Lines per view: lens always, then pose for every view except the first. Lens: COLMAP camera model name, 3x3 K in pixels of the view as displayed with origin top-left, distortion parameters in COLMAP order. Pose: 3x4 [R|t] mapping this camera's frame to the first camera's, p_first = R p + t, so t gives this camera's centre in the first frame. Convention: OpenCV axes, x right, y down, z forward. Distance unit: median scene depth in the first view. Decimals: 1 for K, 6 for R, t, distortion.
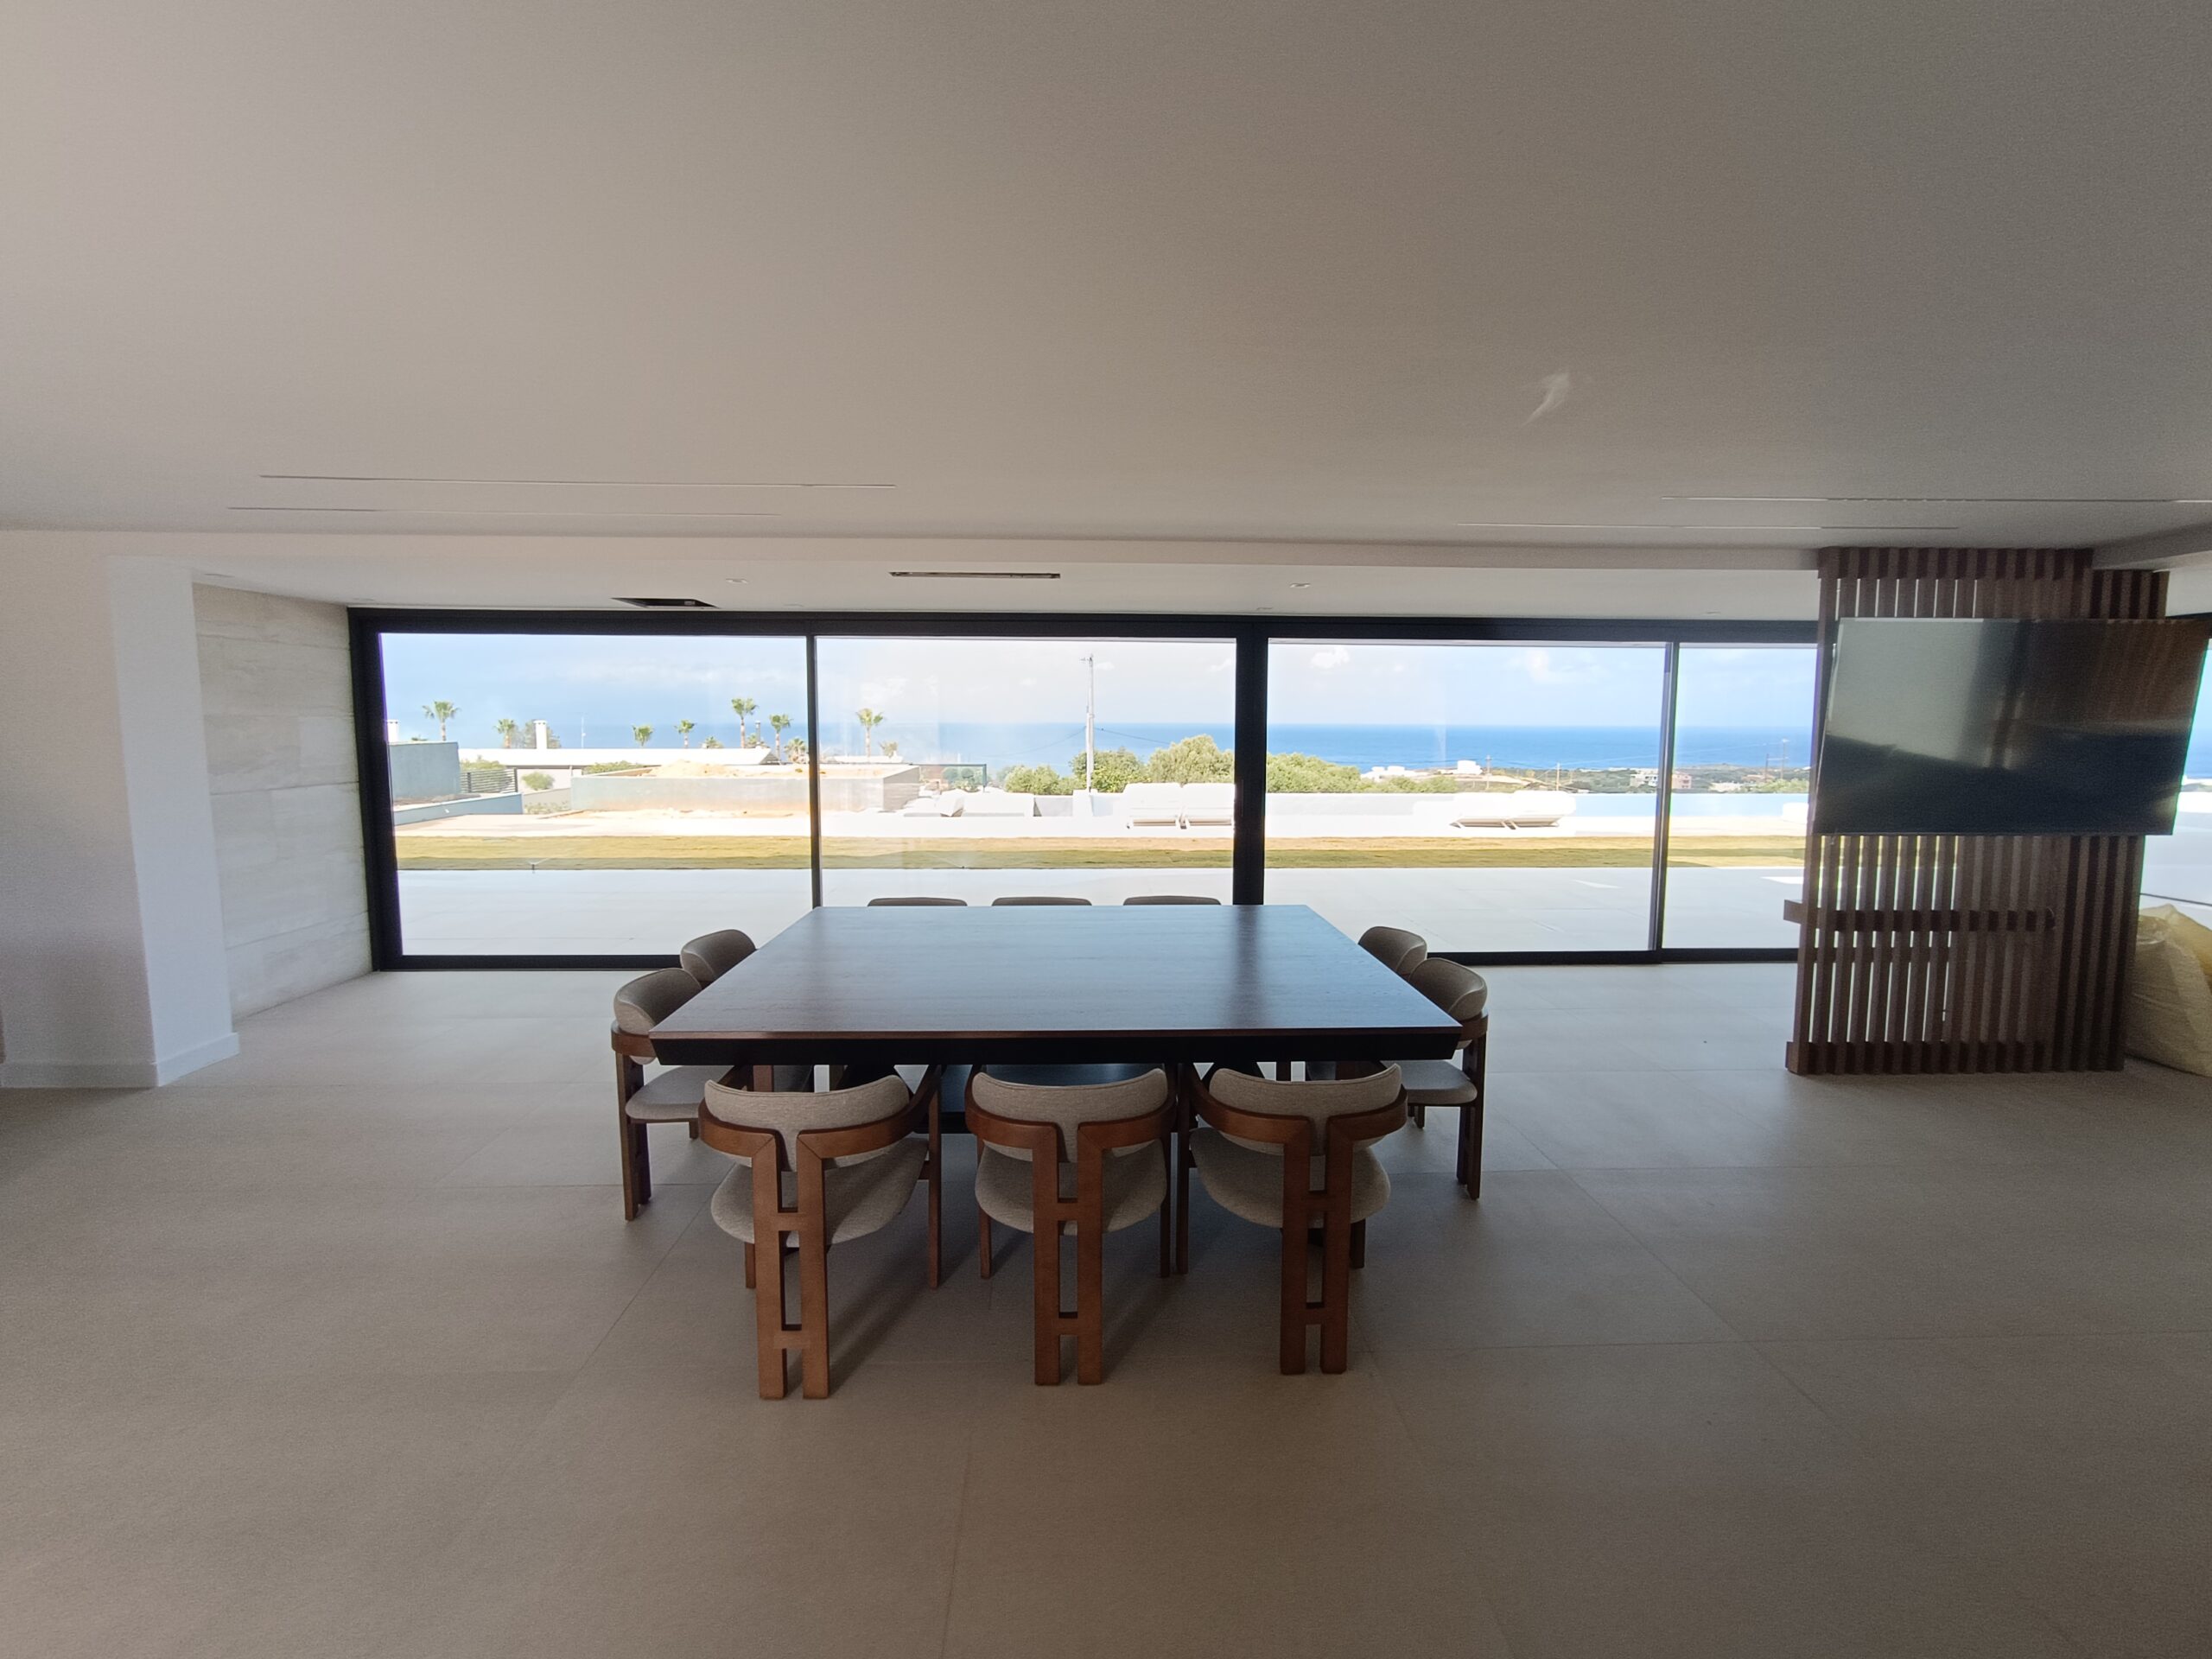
lens RADIAL K [[989.8, 0, 1109.6], [0, 989.8, 805.4], [0, 0, 1]] dist [-0.000652, 0.000258]
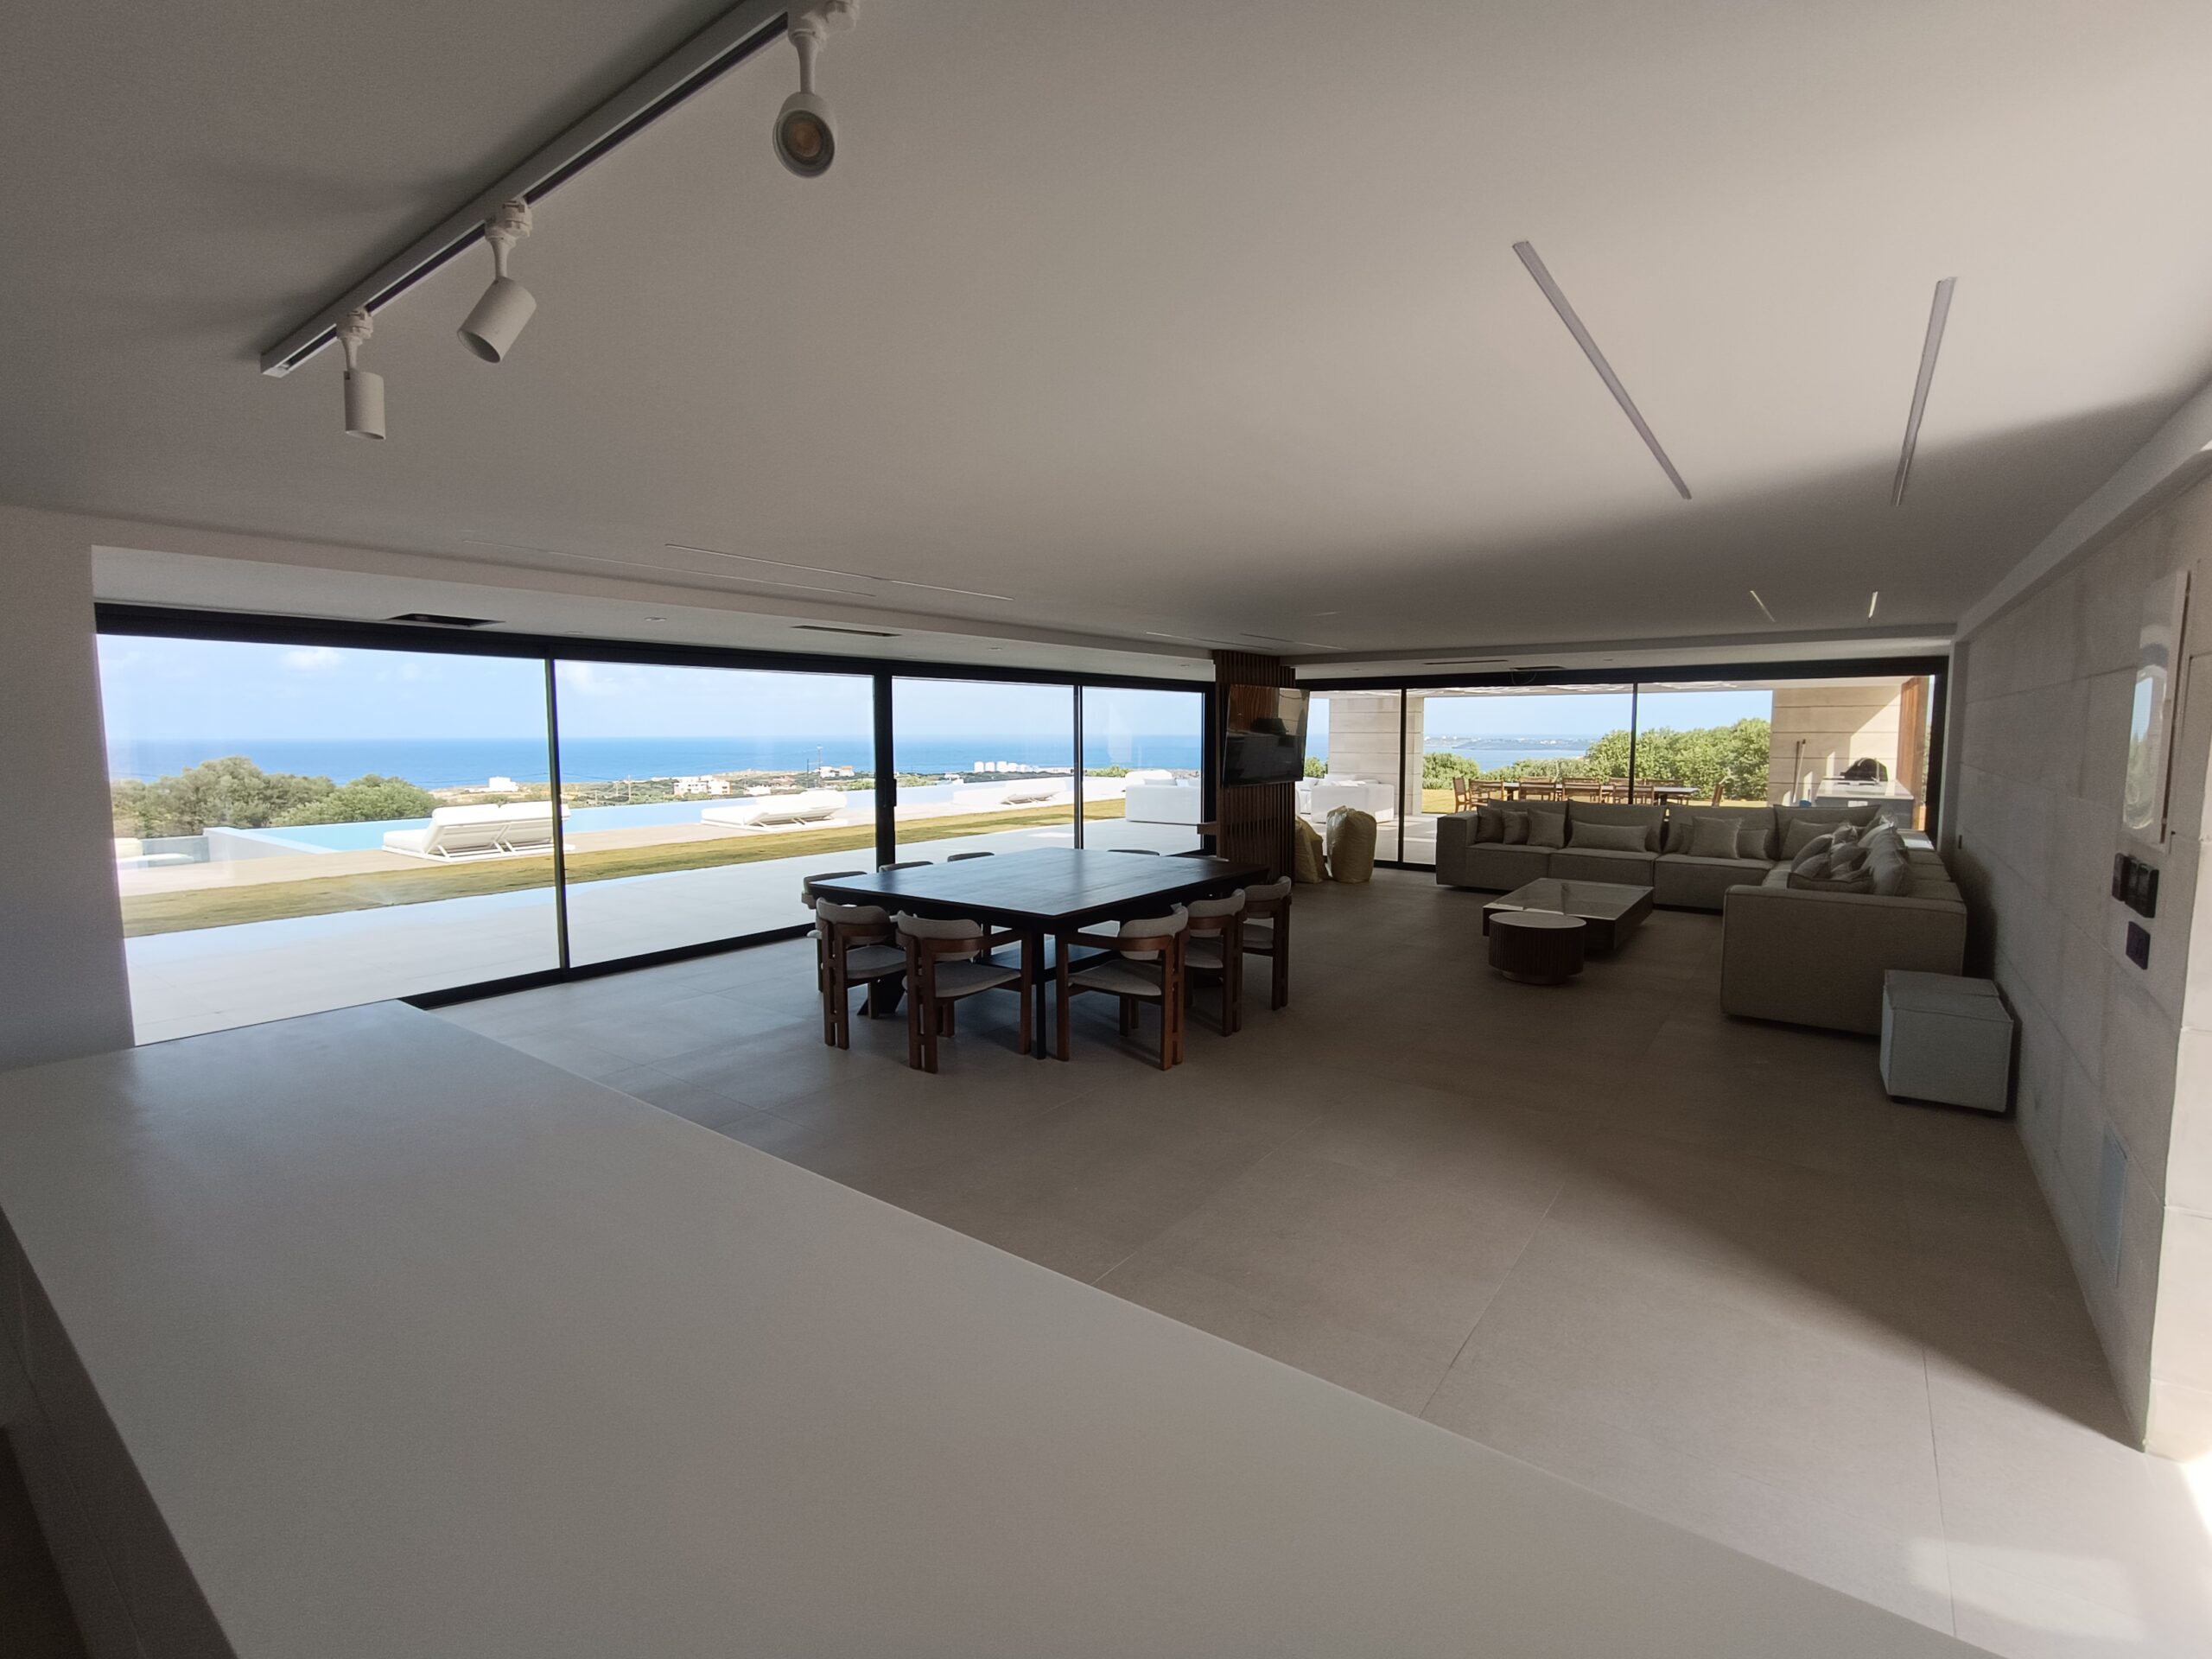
lens RADIAL K [[1020.6, 0, 1027.9], [0, 1020.6, 824.2], [0, 0, 1]] dist [-0.001603, -0.000027]
pose [[0.666128, -0.076021, 0.741953, -0.773857], [0.073564, 0.996638, 0.036071, -0.000773], [-0.742201, 0.030553, 0.669481, -0.079267]]
